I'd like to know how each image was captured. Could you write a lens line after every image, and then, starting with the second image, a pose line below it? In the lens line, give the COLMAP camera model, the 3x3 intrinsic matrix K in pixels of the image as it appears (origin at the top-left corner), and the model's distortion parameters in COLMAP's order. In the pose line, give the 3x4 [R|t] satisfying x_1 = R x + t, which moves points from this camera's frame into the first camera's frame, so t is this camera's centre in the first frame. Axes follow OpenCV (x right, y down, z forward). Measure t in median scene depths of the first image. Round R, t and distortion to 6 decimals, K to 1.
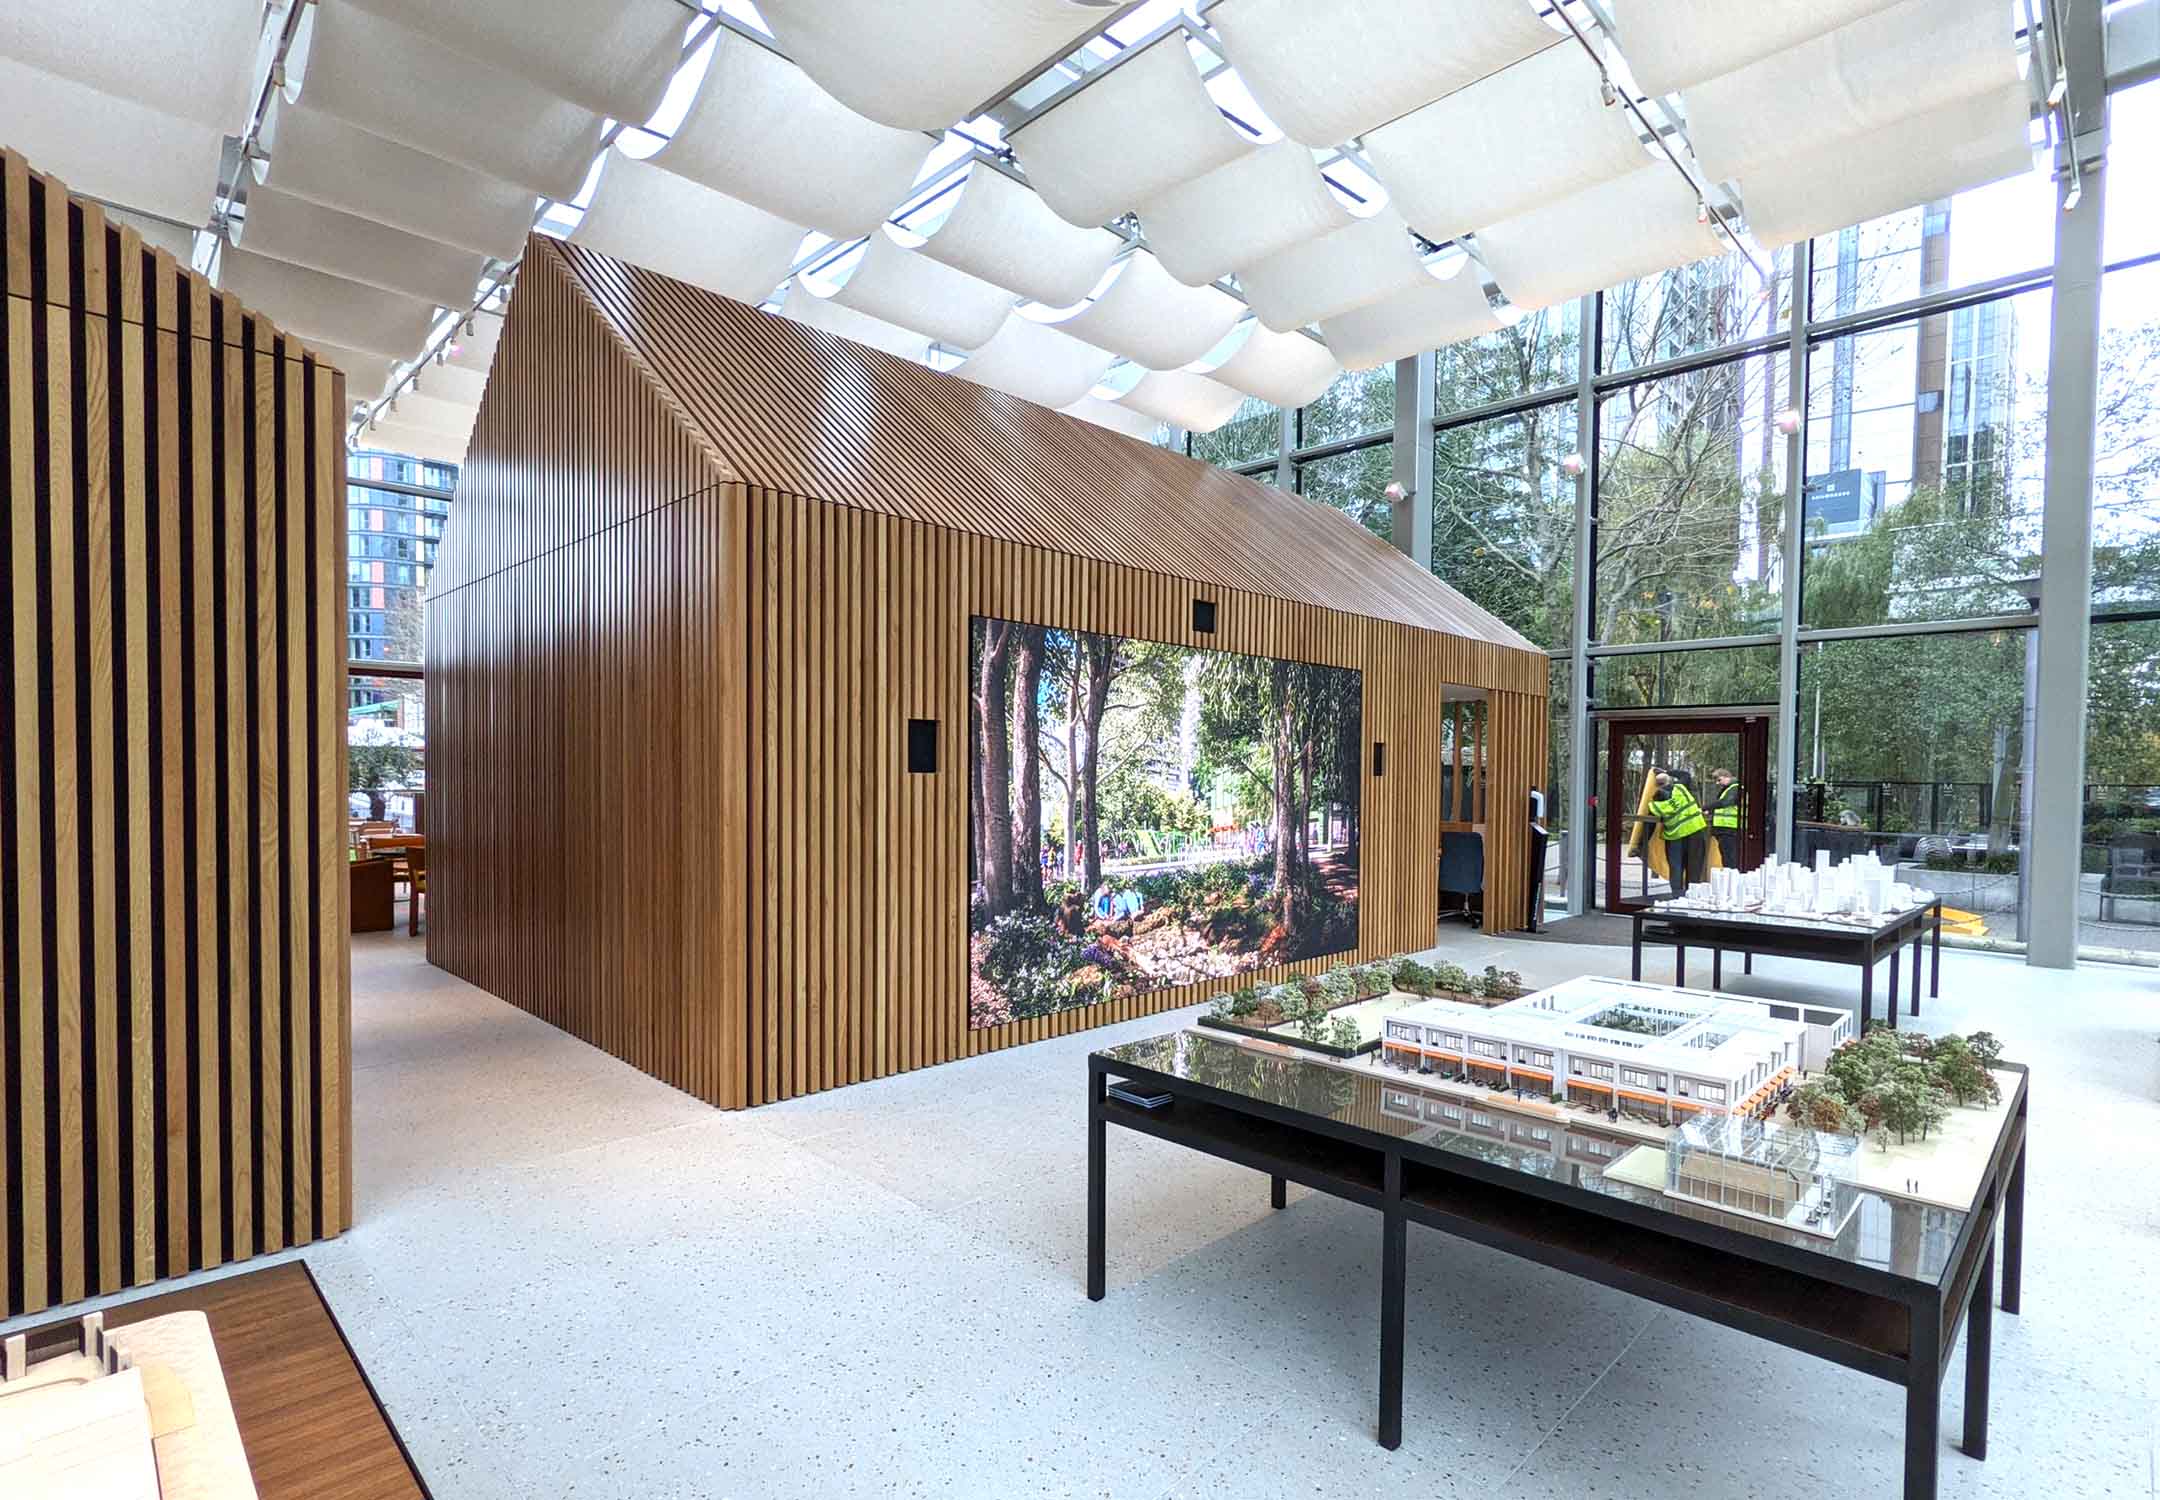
lens RADIAL K [[1057.4, 0, 1082.8], [0, 1057.4, 806.8], [0, 0, 1]] dist [-0.000184, -0.000047]
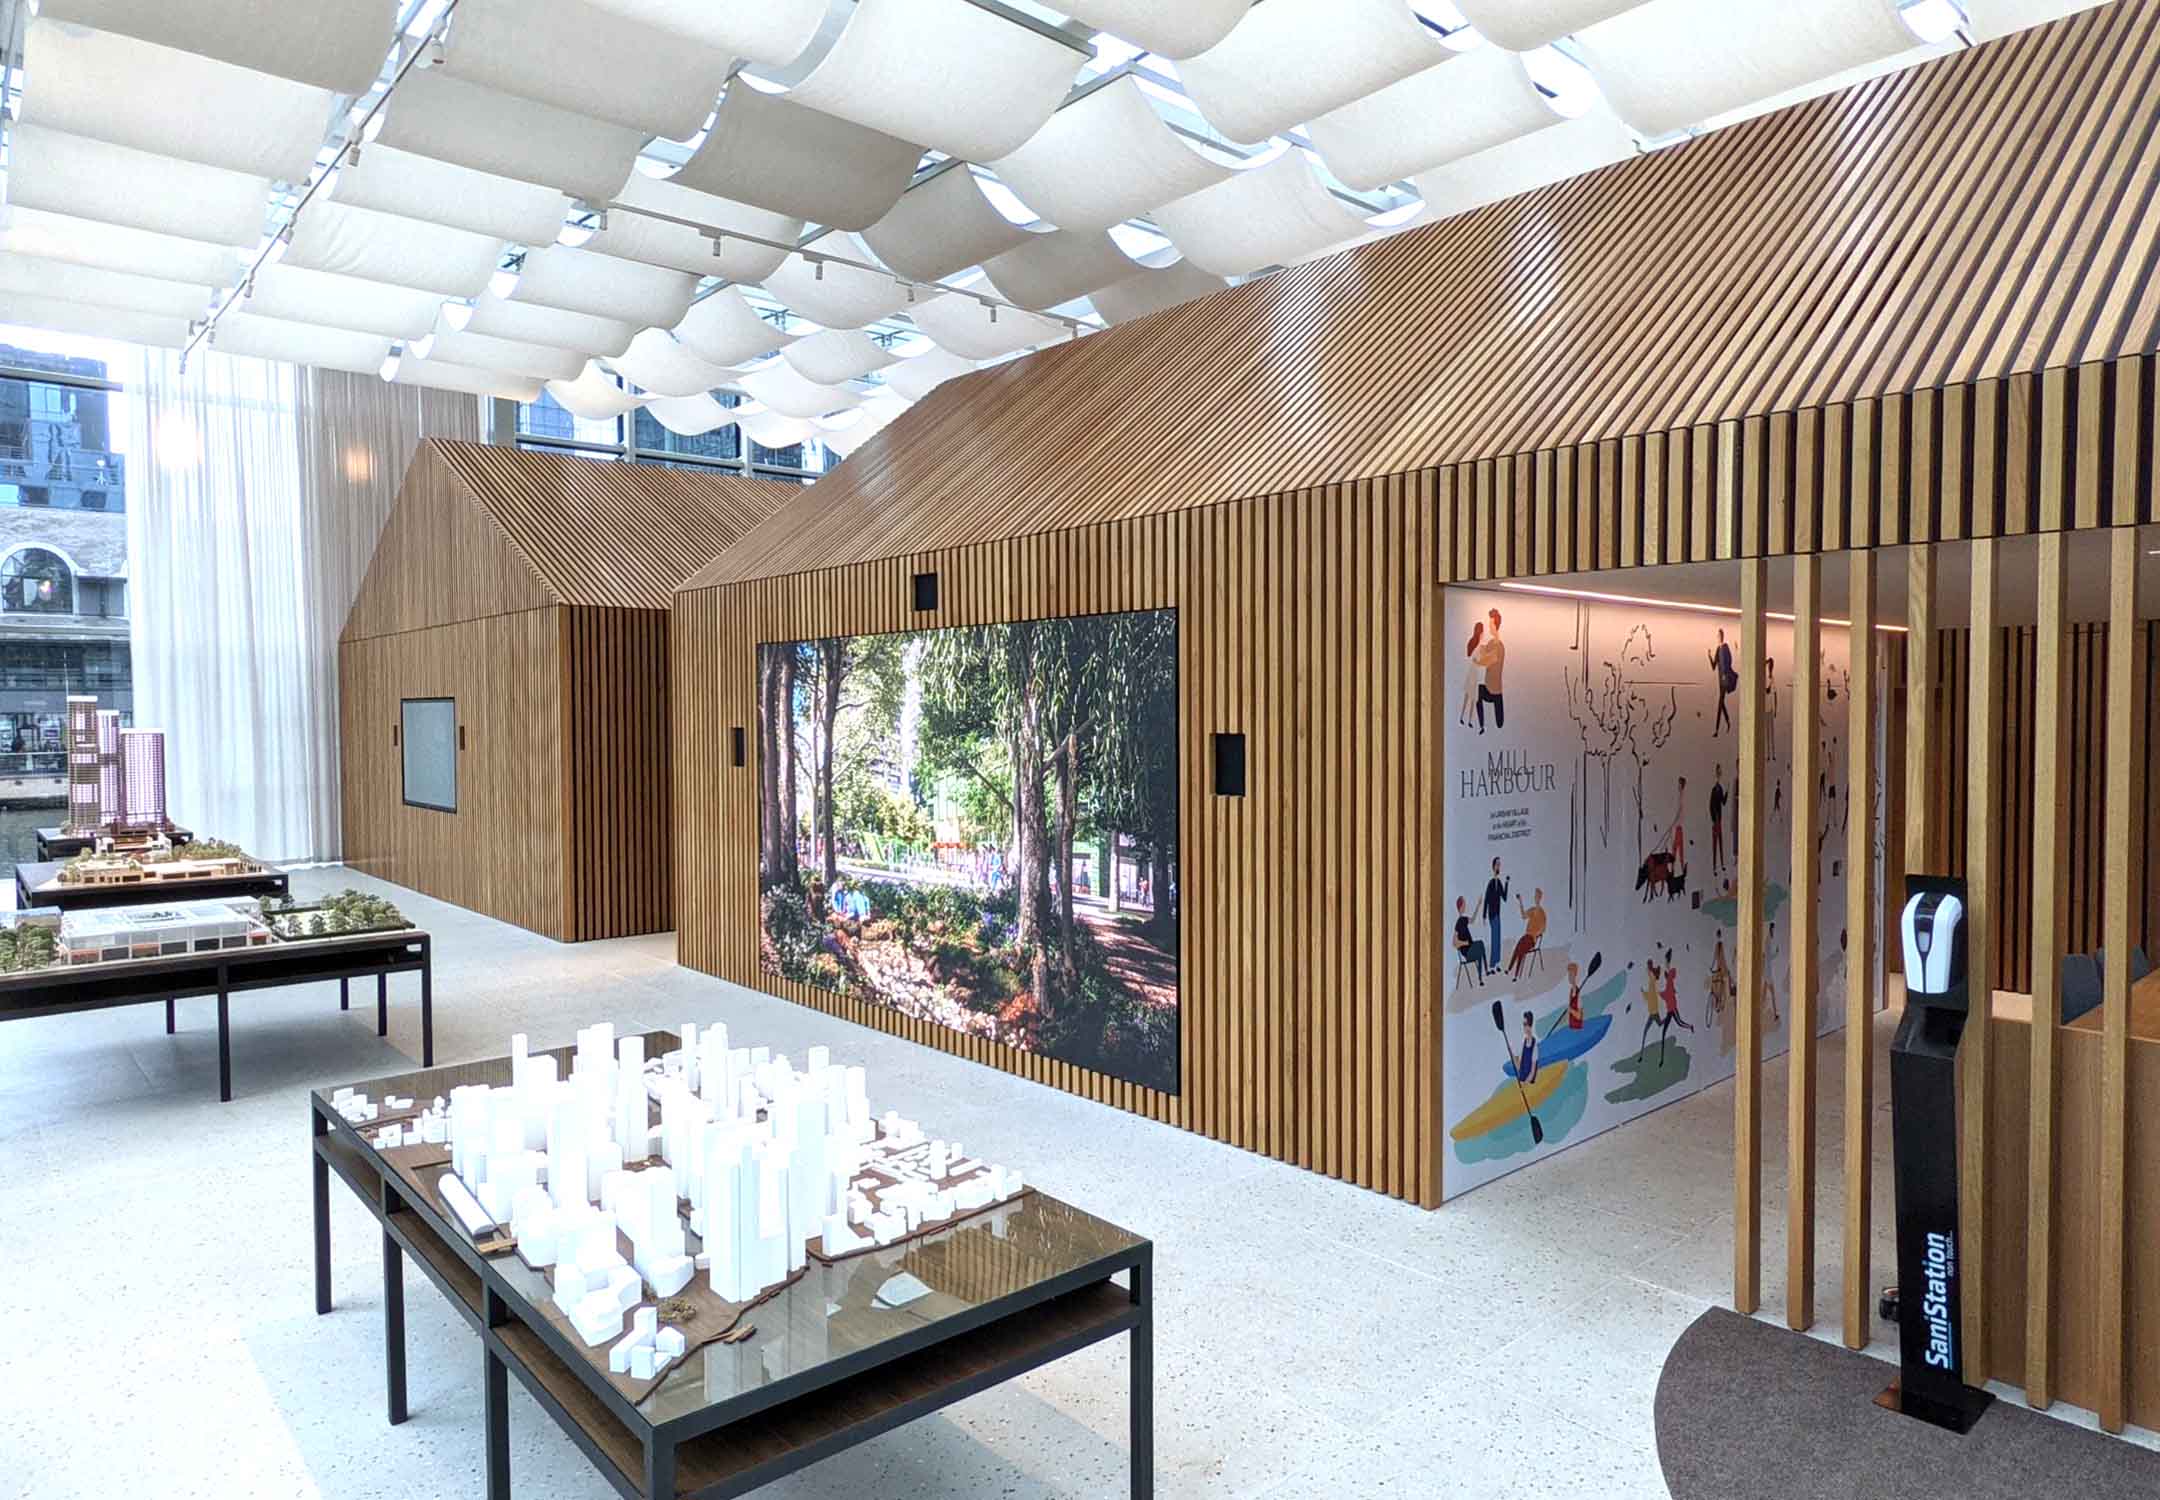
lens RADIAL K [[1309.5, 0, 1080.0], [0, 1309.5, 750.0], [0, 0, 1]] dist [0.000087, -0.000080]
pose [[-0.060073, 0.021758, -0.997957, 1.179774], [-0.026260, 0.999382, 0.023369, -0.082074], [0.997849, 0.027611, -0.059464, 1.209784]]
